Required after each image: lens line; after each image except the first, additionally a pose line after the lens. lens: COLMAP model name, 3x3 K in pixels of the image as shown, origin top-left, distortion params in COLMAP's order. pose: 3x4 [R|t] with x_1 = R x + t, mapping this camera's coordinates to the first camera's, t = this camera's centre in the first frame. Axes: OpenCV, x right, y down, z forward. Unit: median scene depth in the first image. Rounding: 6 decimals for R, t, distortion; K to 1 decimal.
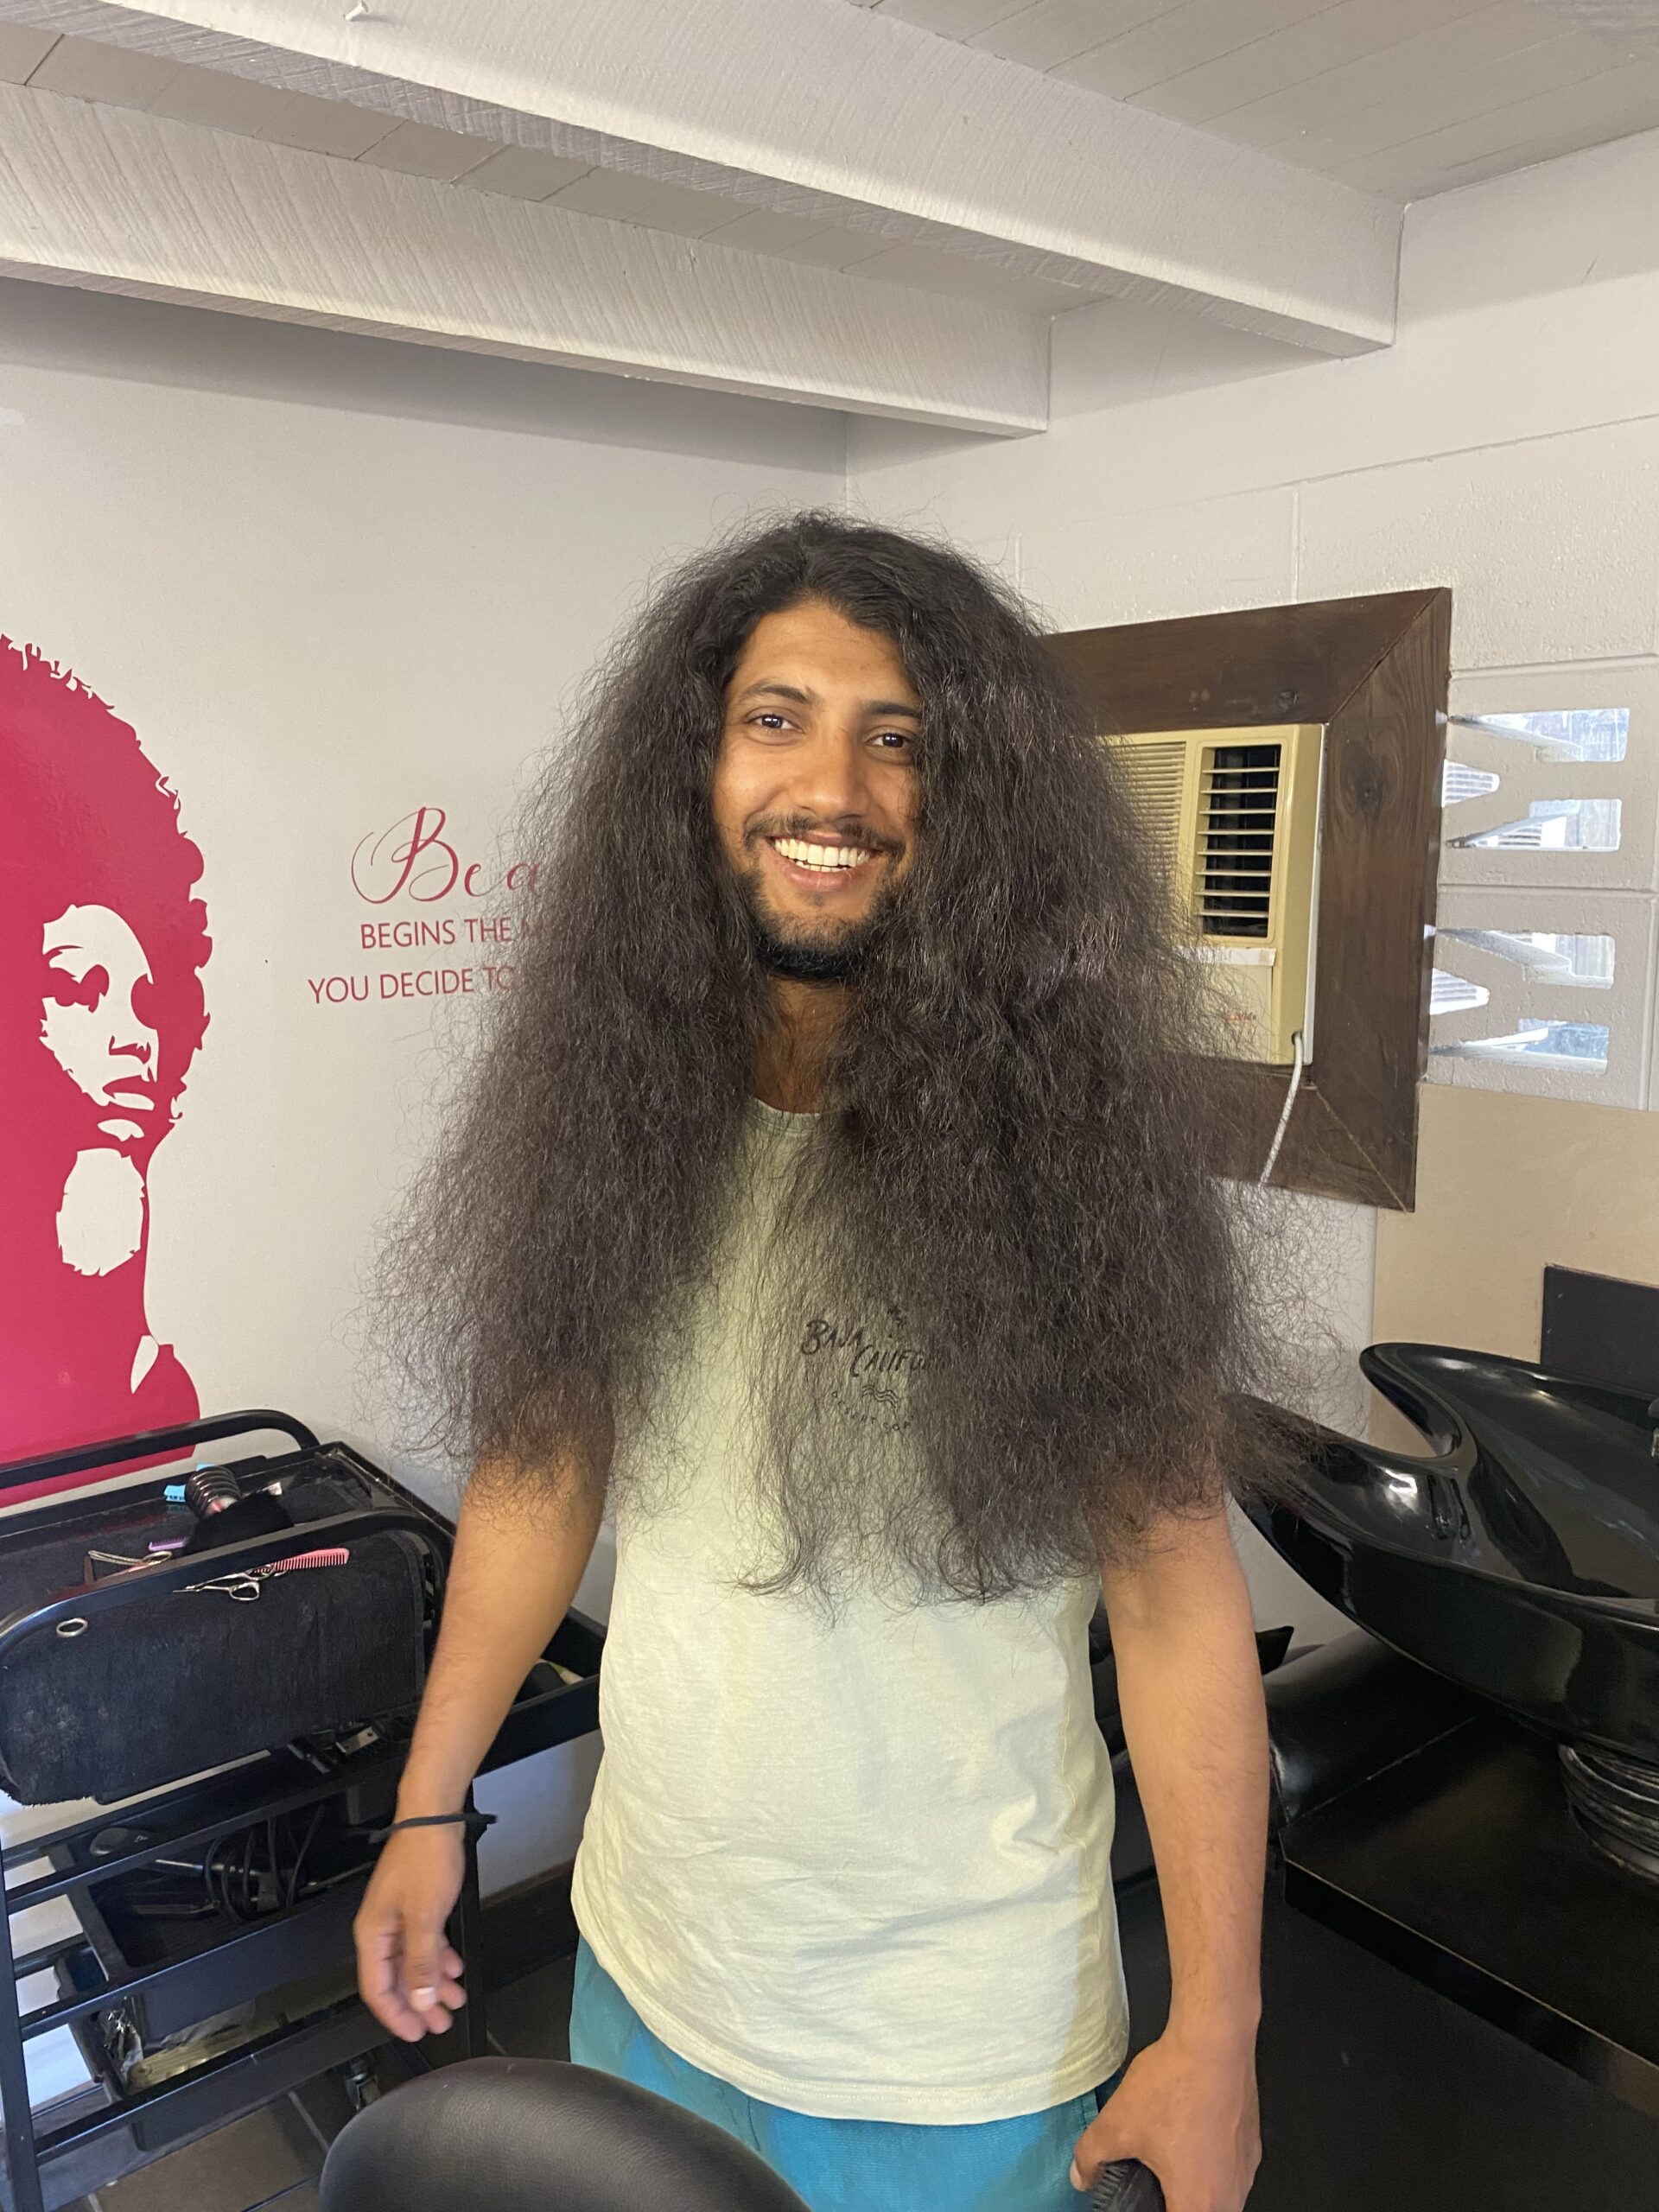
lens RADIAL K [[1710.2, 0, 808.4], [0, 1710.2, 1117.4], [0, 0, 1]] dist [0.011130, 0.006950]
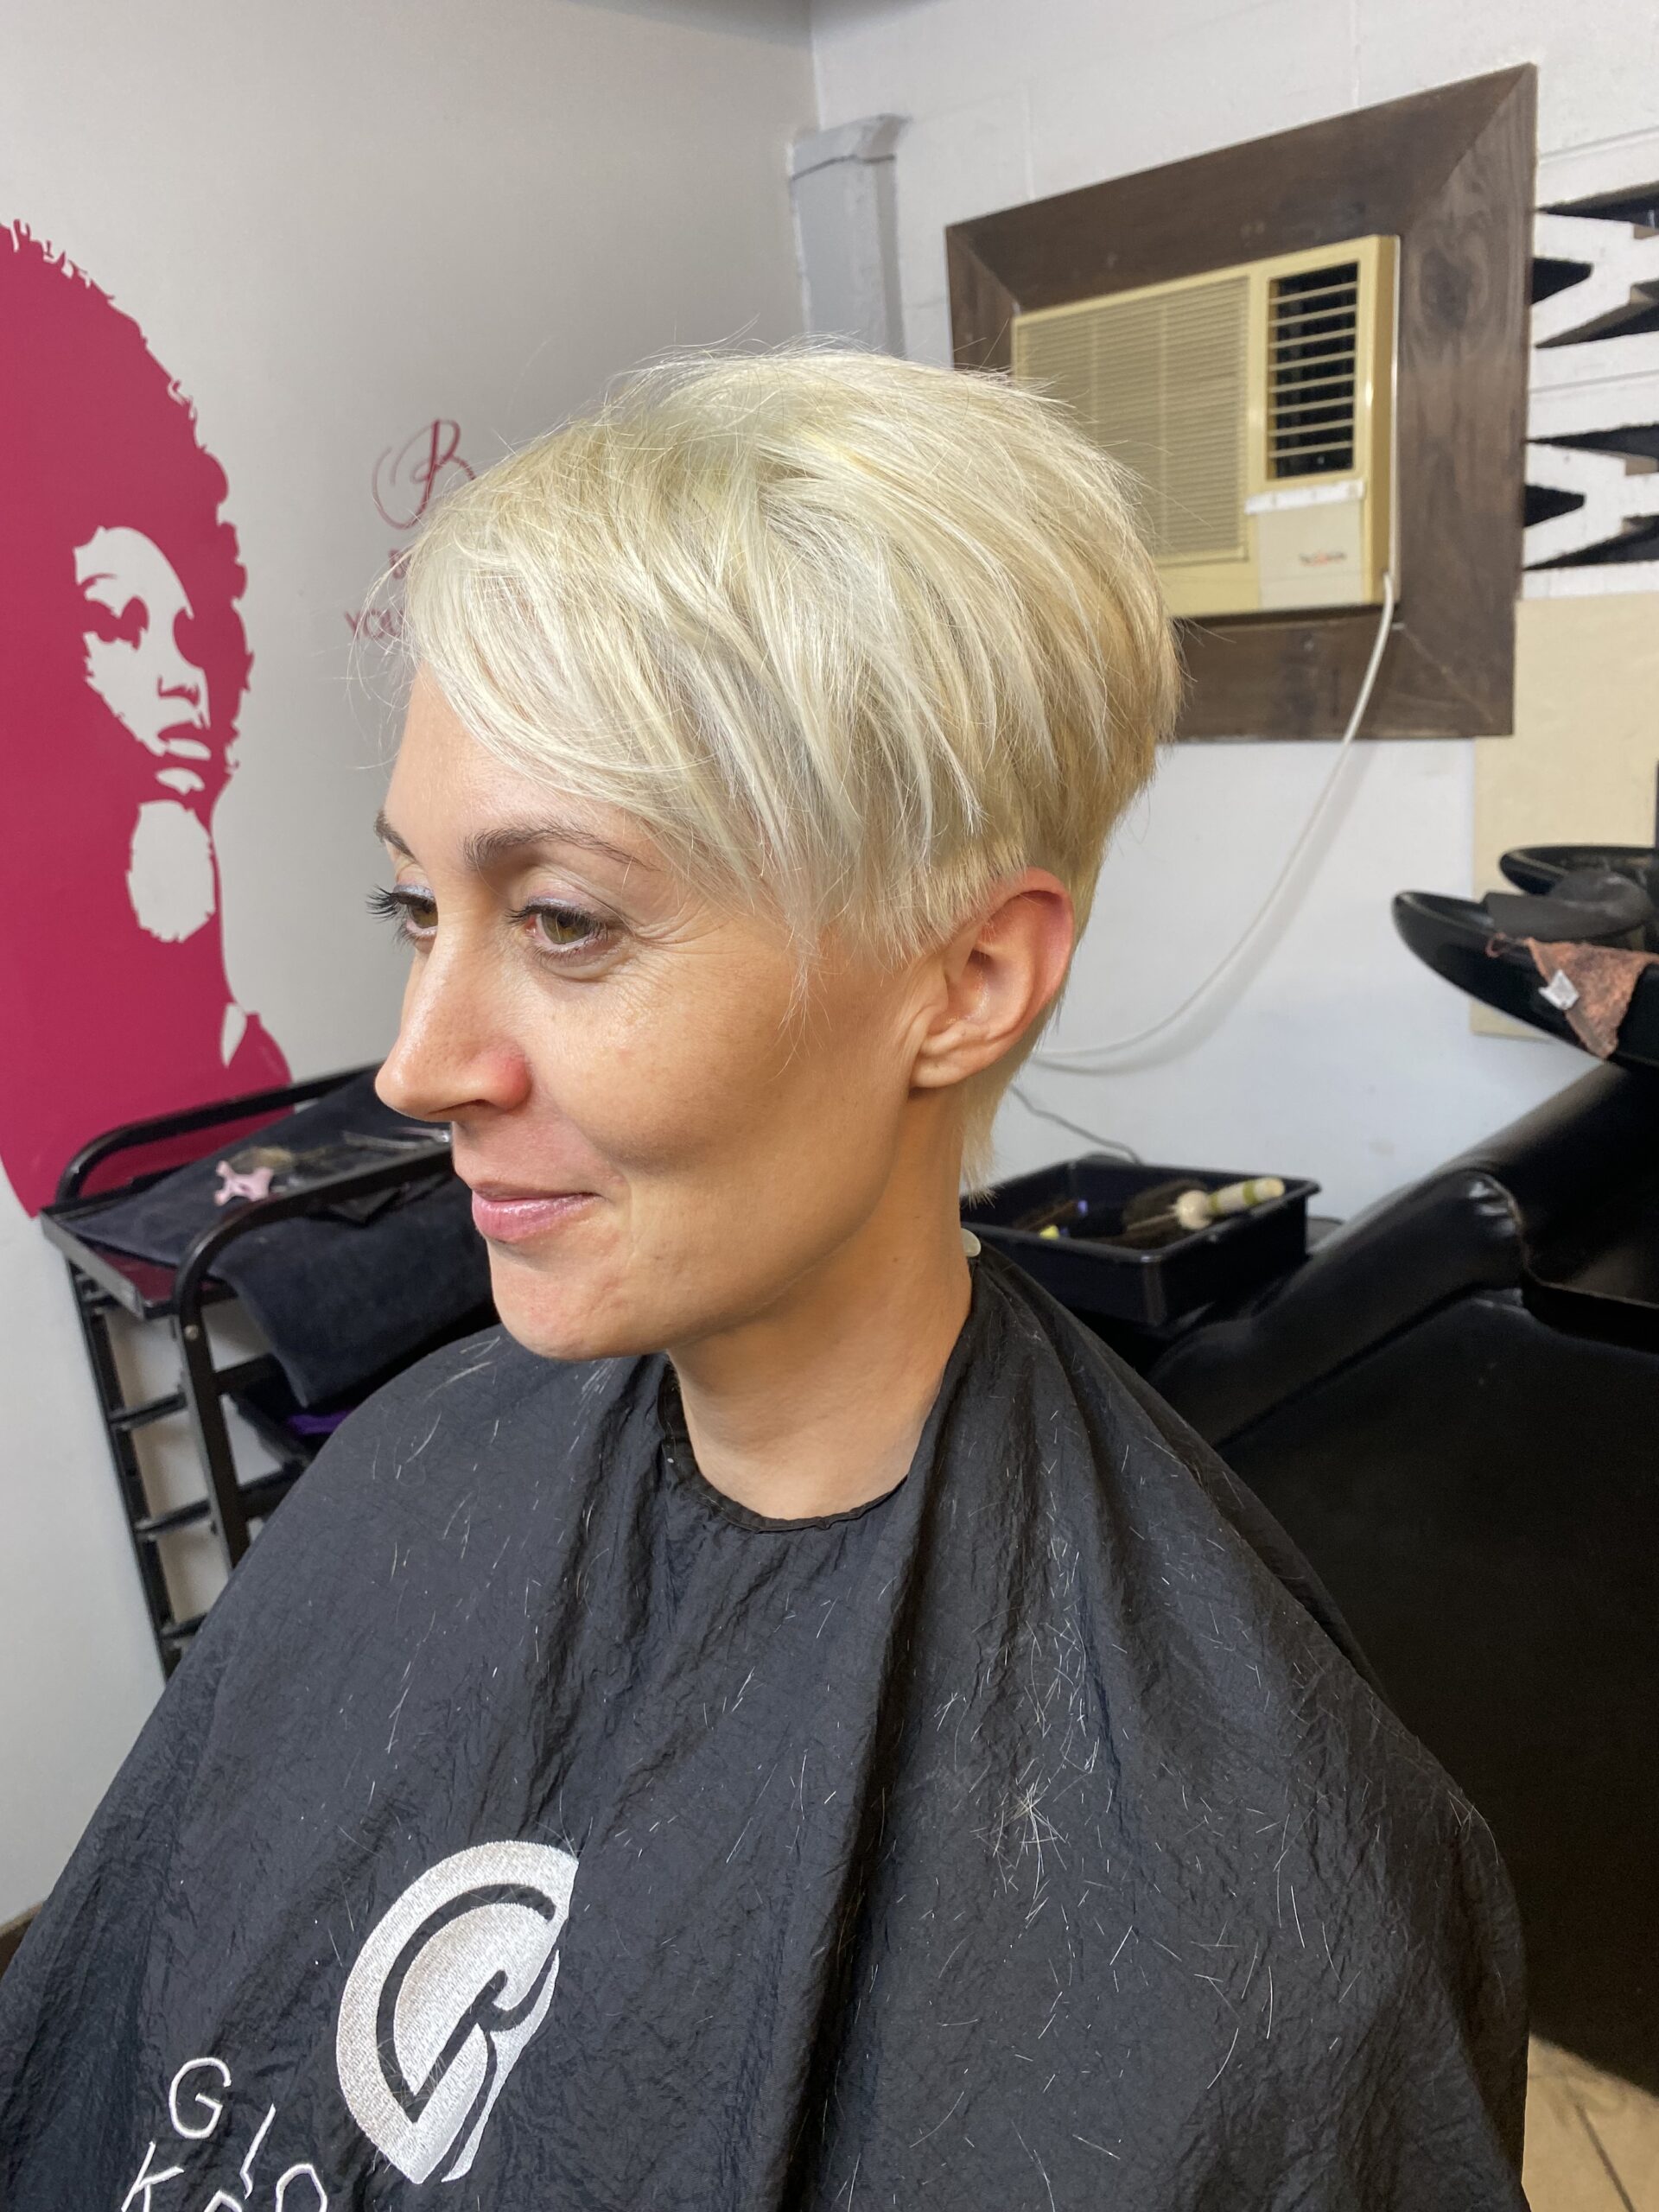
lens RADIAL K [[1710.2, 0, 802.4], [0, 1710.2, 1113.2], [0, 0, 1]] dist [0.011130, 0.006950]
pose [[0.989254, -0.110215, 0.096071, -0.175629], [0.098136, 0.987607, 0.122482, 0.105377], [-0.108380, -0.111738, 0.987810, 0.019957]]
